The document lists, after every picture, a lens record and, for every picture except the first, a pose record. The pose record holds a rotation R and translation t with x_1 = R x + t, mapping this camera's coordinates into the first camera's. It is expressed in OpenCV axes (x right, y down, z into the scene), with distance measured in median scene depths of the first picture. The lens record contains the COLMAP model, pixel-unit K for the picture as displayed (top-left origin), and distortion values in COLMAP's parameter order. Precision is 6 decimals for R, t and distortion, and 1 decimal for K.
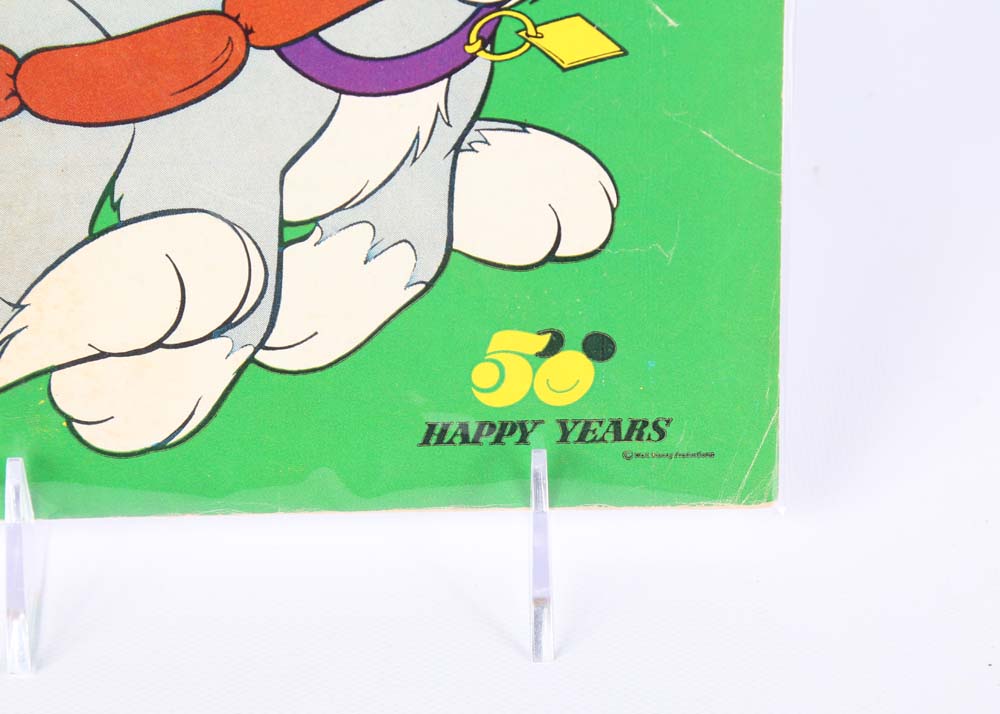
lens RADIAL K [[6648.9, 0, 548.0], [0, 6648.9, 387.6], [0, 0, 1]] dist [2.633971, 0.000000]
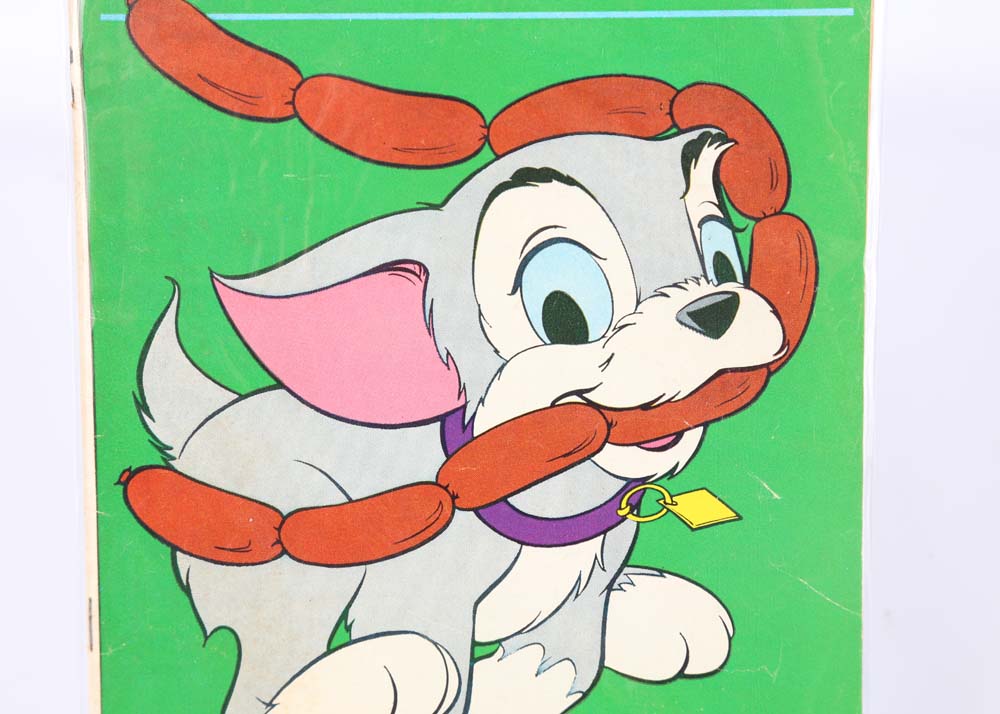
lens RADIAL K [[6648.9, 0, 486.5], [0, 6648.9, 435.9], [0, 0, 1]] dist [2.633971, 0.000000]
pose [[0.999268, 0.021366, -0.031725, 0.002939], [-0.023265, 0.997882, -0.060747, 0.013812], [0.030360, 0.061441, 0.997649, -0.292319]]
